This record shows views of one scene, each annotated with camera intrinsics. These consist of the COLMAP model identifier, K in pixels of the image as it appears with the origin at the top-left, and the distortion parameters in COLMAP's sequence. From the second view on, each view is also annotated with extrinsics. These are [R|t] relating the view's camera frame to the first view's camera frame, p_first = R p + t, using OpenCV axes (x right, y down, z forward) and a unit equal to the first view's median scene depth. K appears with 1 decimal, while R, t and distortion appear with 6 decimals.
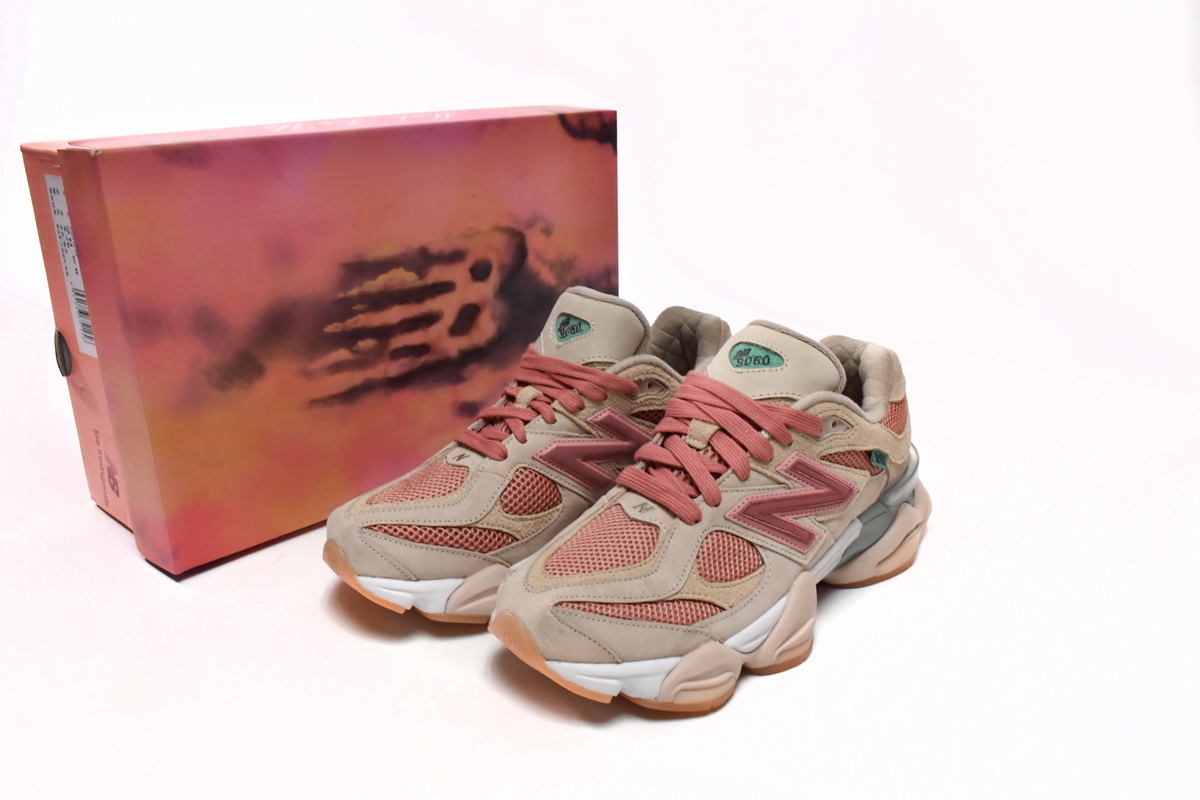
lens RADIAL K [[1013.9, 0, 600.0], [0, 1013.9, 400.0], [0, 0, 1]] dist [0.009765, 0.001439]
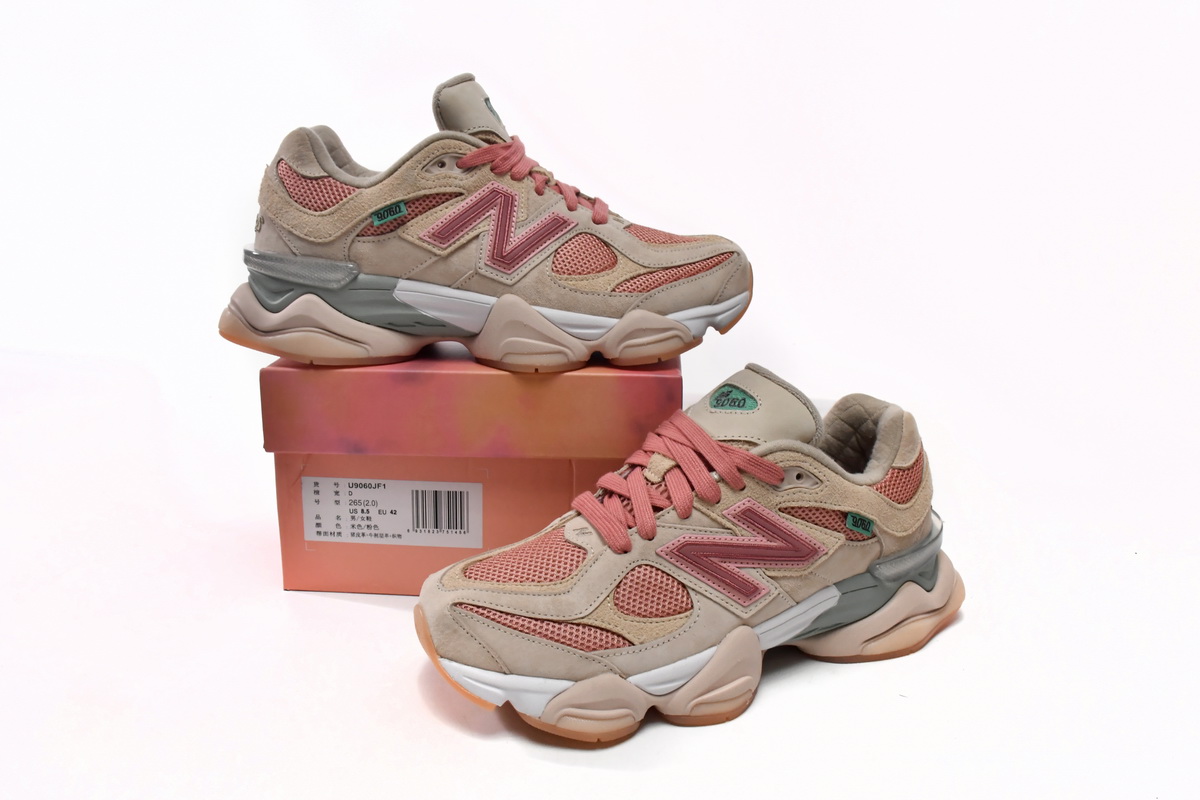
lens RADIAL K [[1013.9, 0, 600.0], [0, 1013.9, 400.0], [0, 0, 1]] dist [0.009765, 0.001439]
pose [[0.943063, 0.102326, -0.316482, 0.356257], [-0.127734, 0.989959, -0.060549, 0.035363], [0.307108, 0.097527, 0.946664, 0.043191]]
